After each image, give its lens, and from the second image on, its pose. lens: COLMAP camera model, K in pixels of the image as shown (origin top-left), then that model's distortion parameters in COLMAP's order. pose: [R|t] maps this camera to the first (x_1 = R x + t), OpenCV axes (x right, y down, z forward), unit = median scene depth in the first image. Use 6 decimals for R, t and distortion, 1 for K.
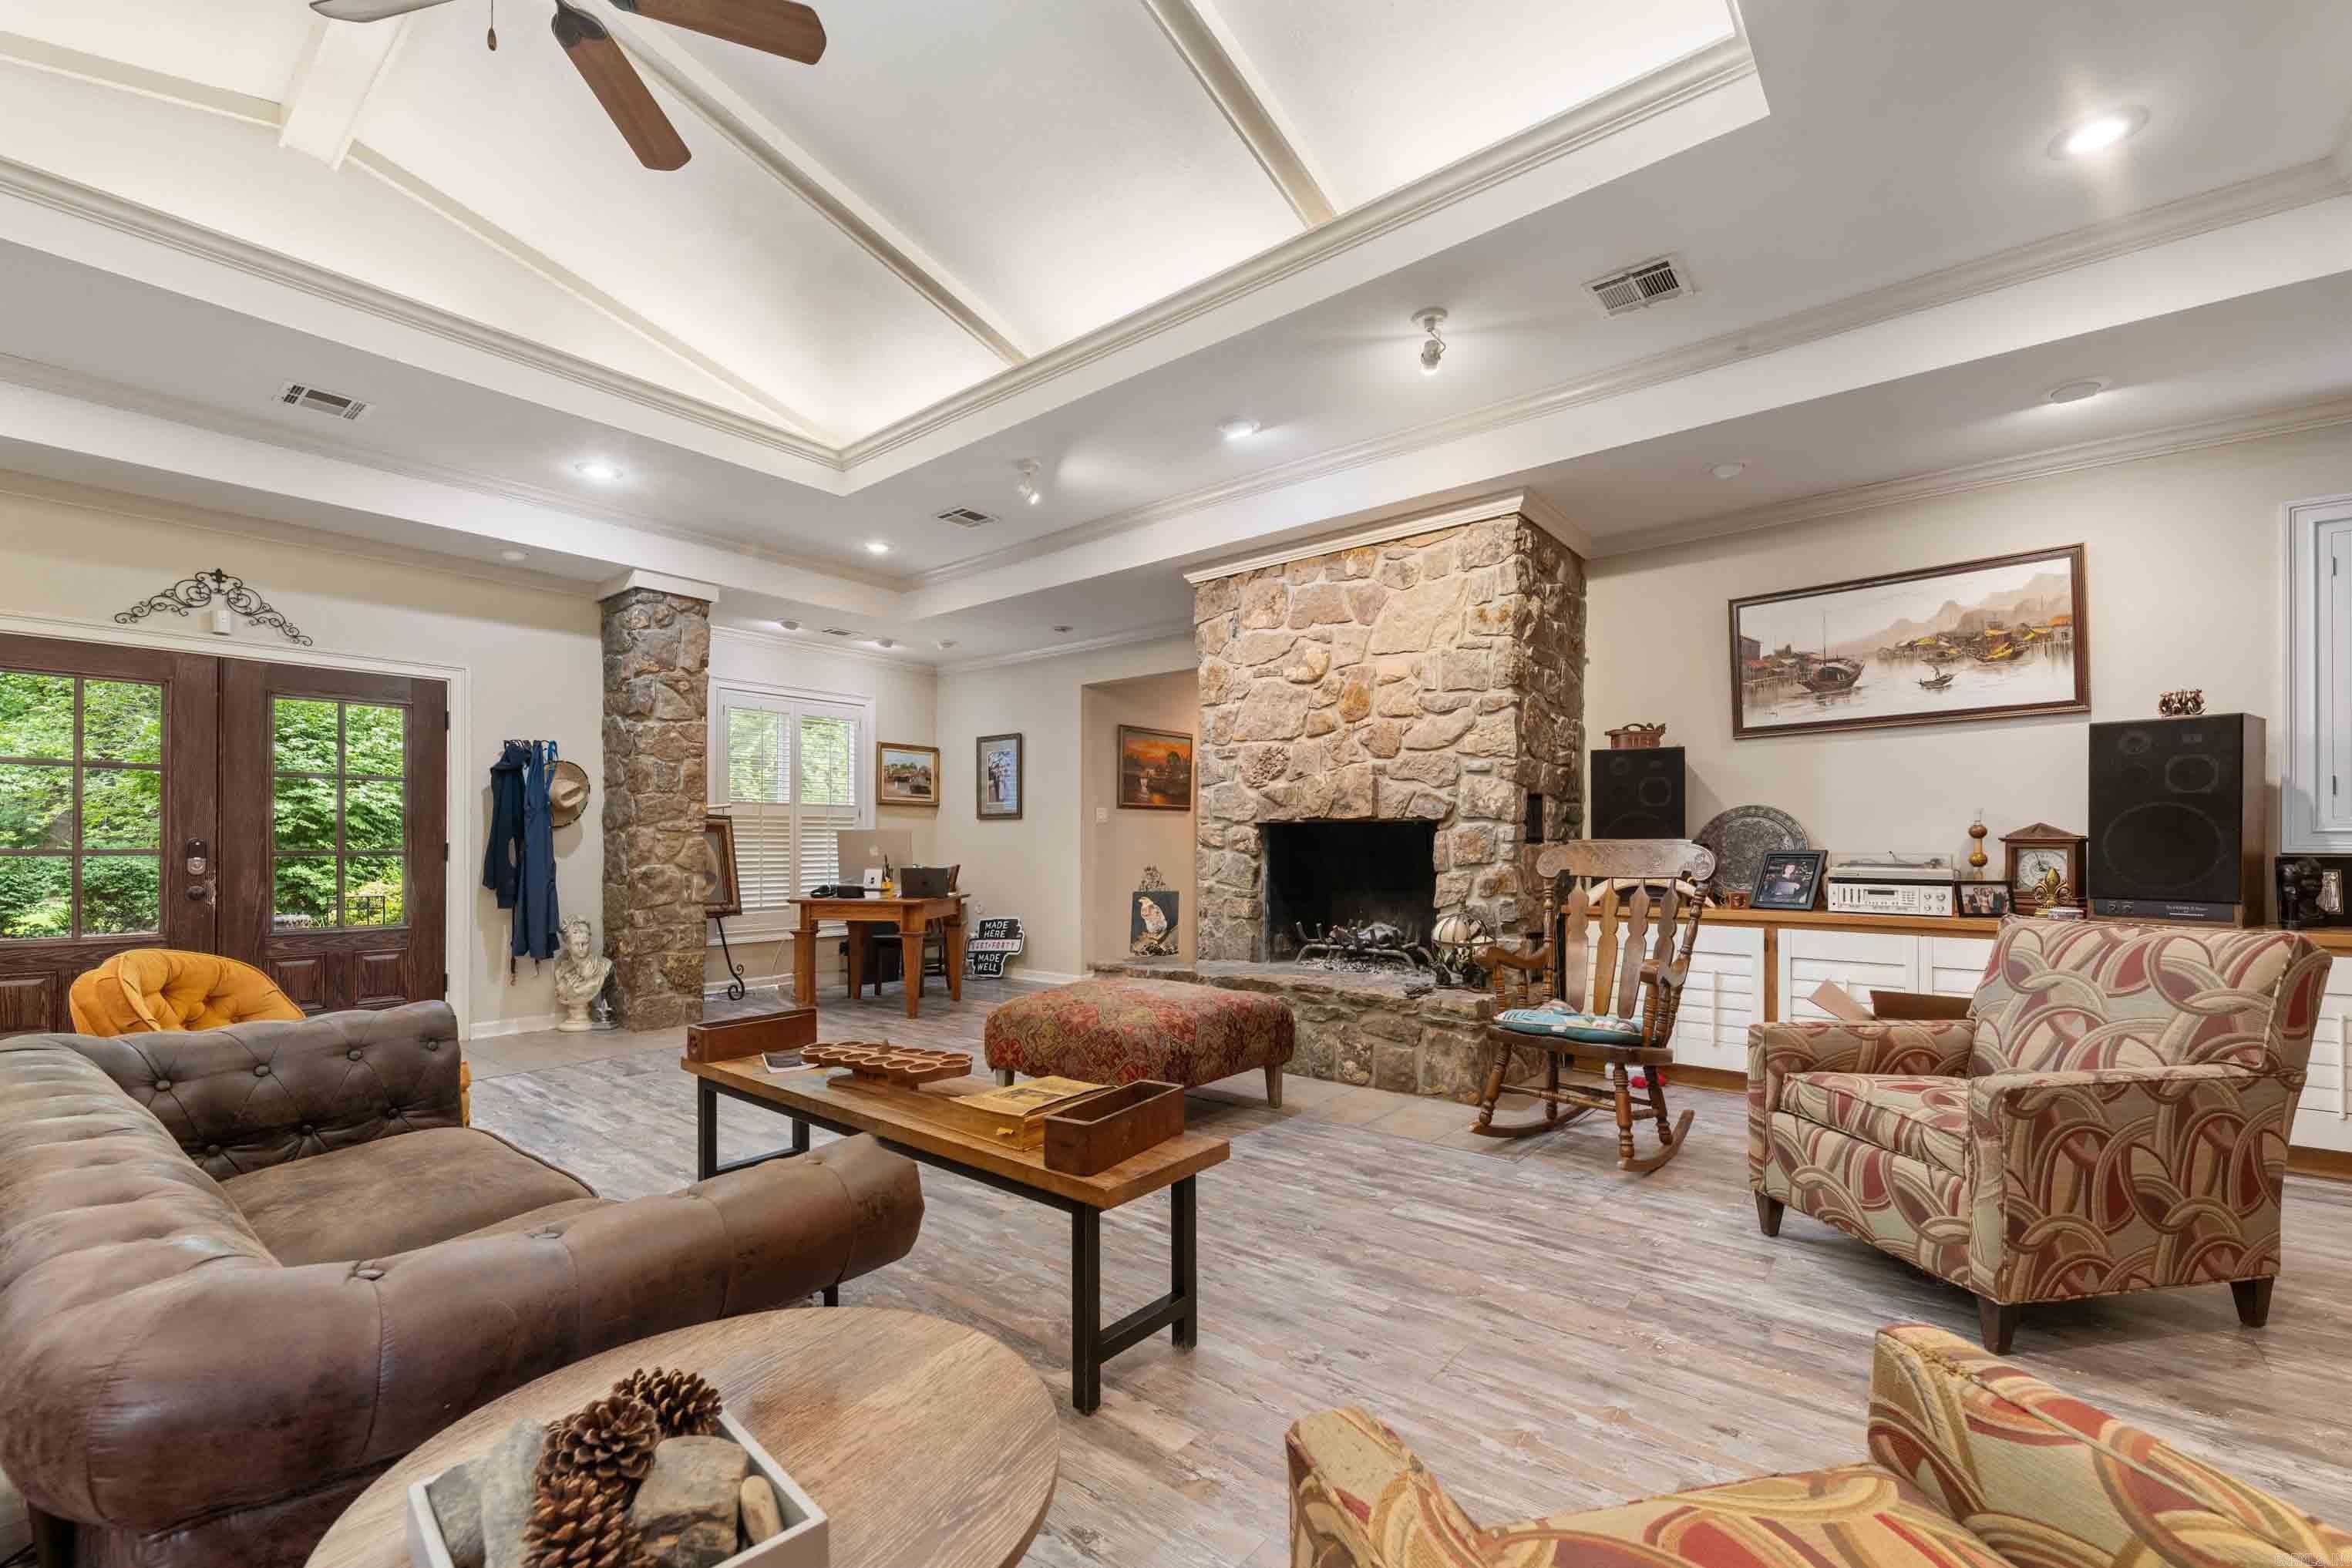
lens RADIAL K [[989.1, 0, 1177.8], [0, 989.1, 835.6], [0, 0, 1]] dist [0.006345, 0.000408]
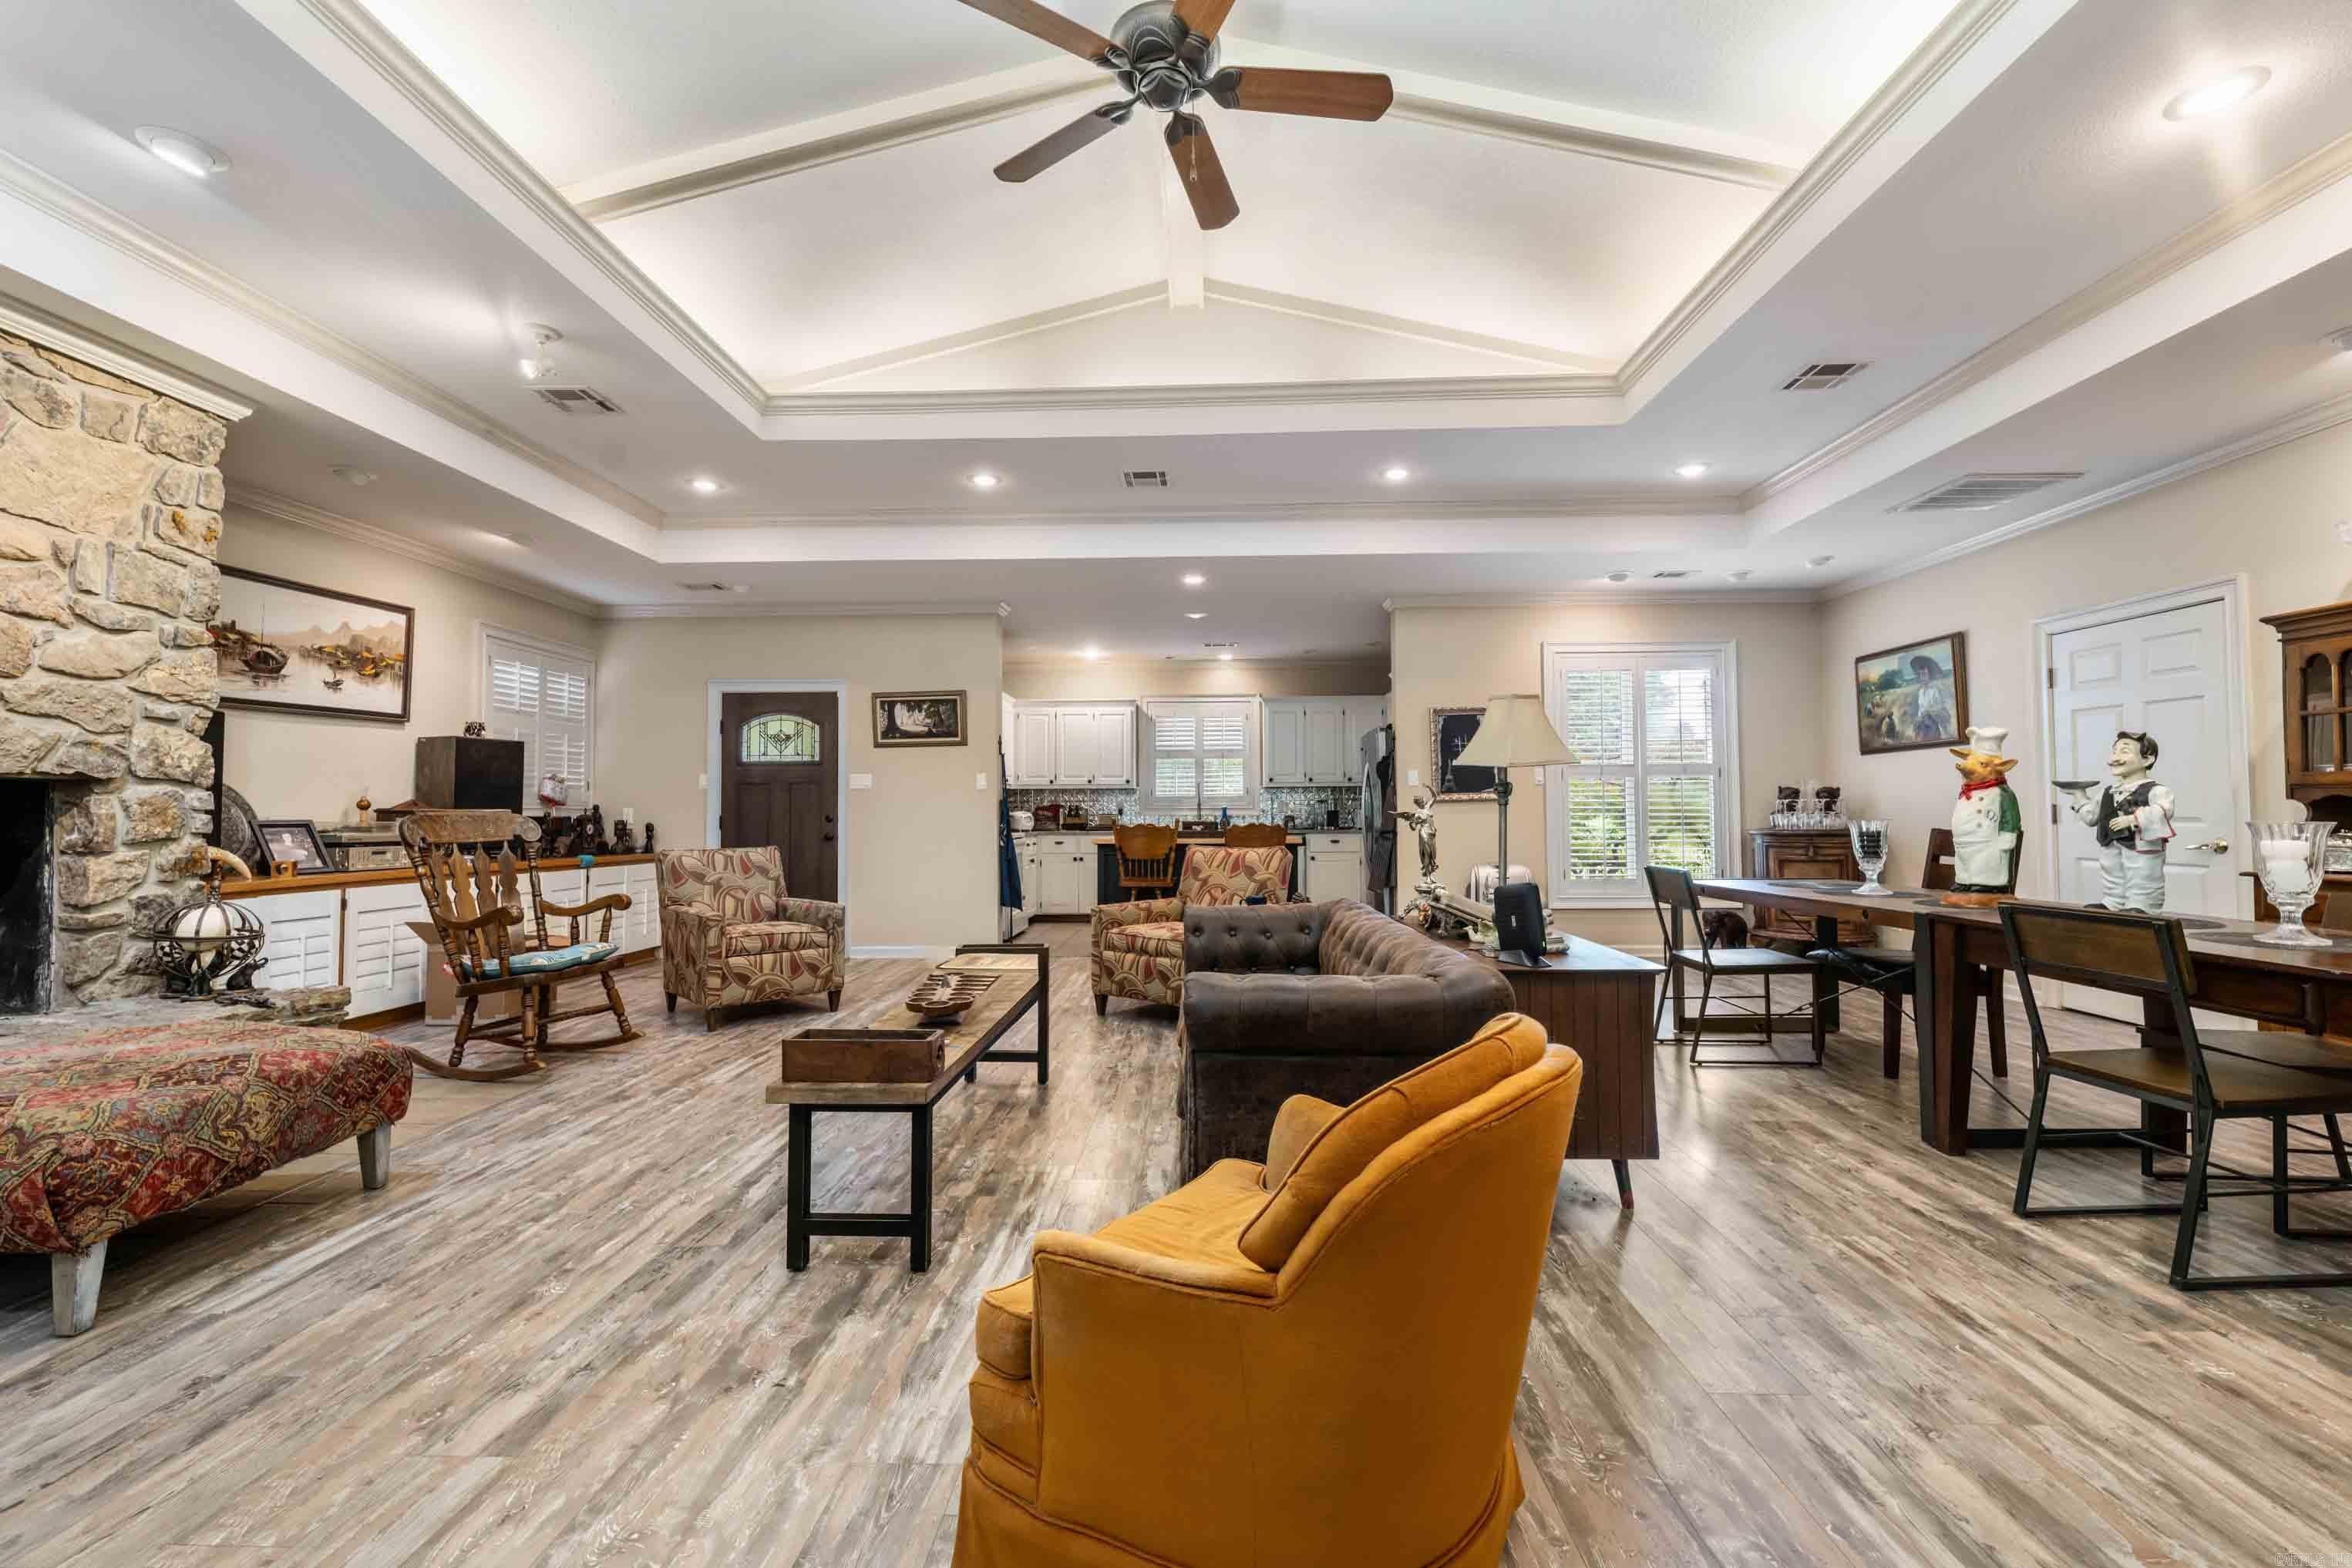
lens RADIAL K [[964.9, 0, 1180.7], [0, 964.9, 785.5], [0, 0, 1]] dist [0.010889, -0.005434]
pose [[-0.612769, 0.024596, 0.789879, -0.702689], [-0.004133, 0.999402, -0.034327, 0.008195], [-0.790251, -0.024299, -0.612301, 0.756705]]
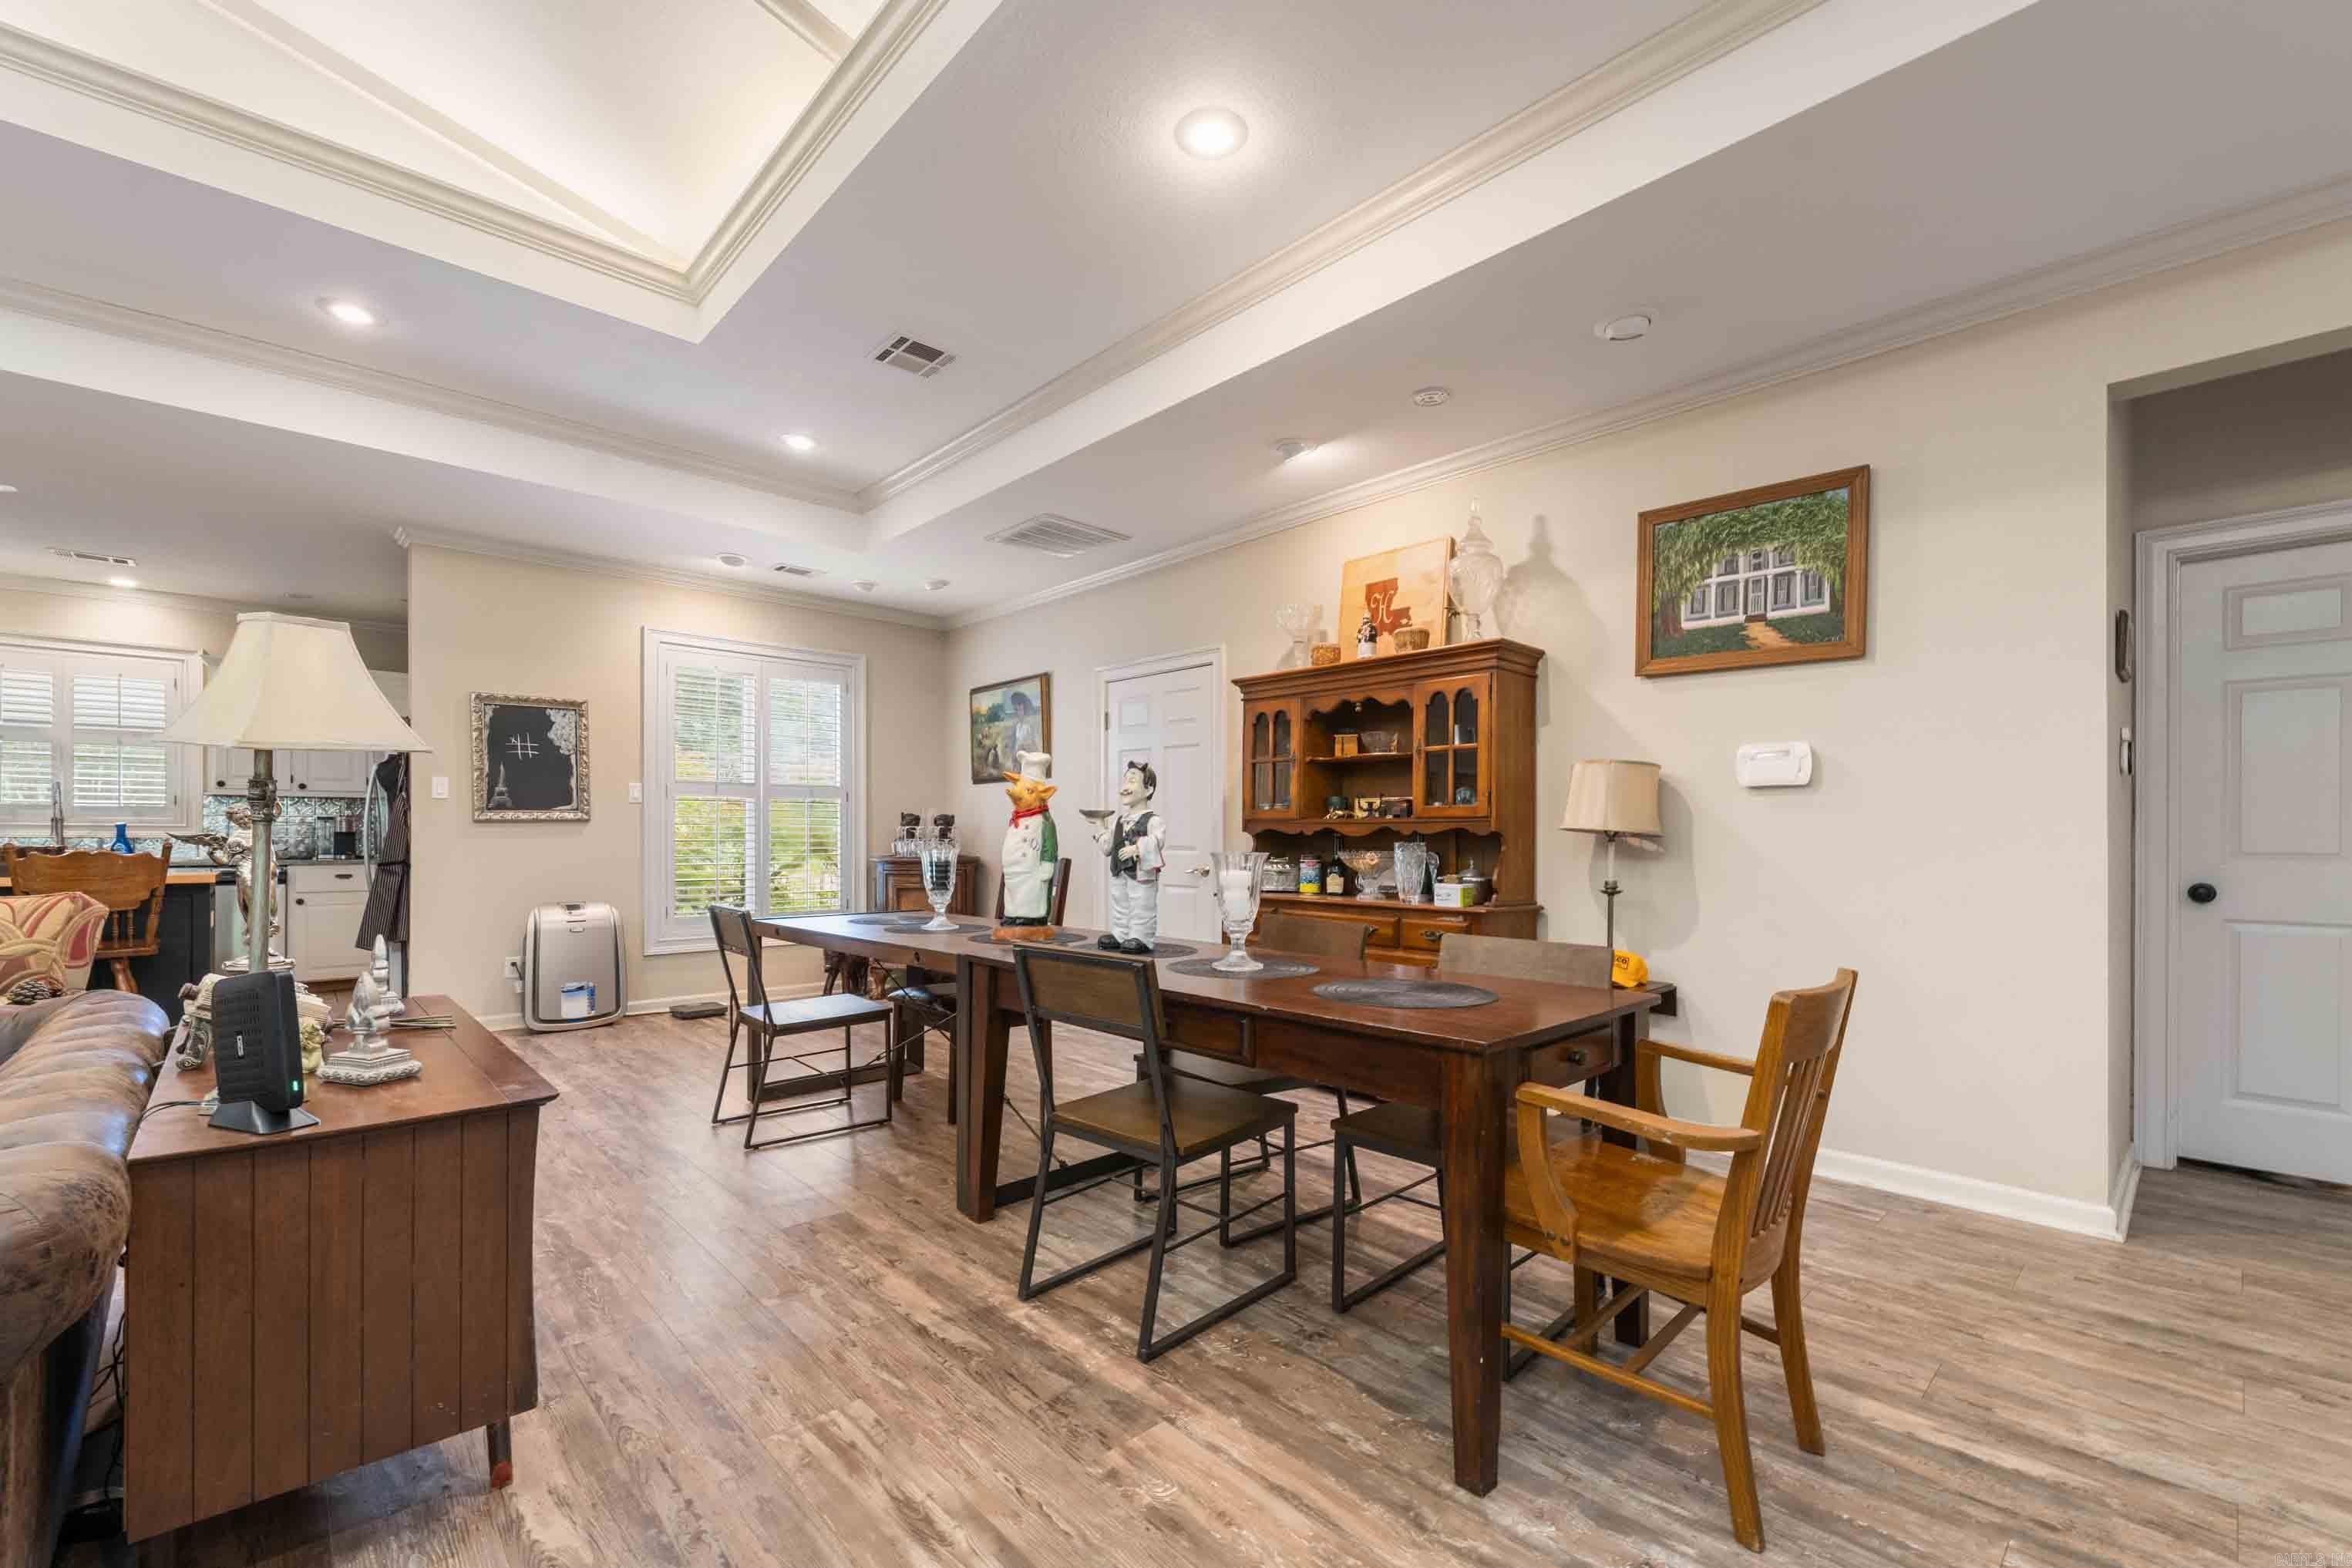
lens RADIAL K [[977.8, 0, 1178.9], [0, 977.8, 829.1], [0, 0, 1]] dist [0.005288, -0.000194]
pose [[-0.991523, -0.004020, 0.129868, -0.694337], [-0.006640, 0.999783, -0.019746, 0.005631], [-0.129761, -0.020441, -0.991335, 0.538296]]
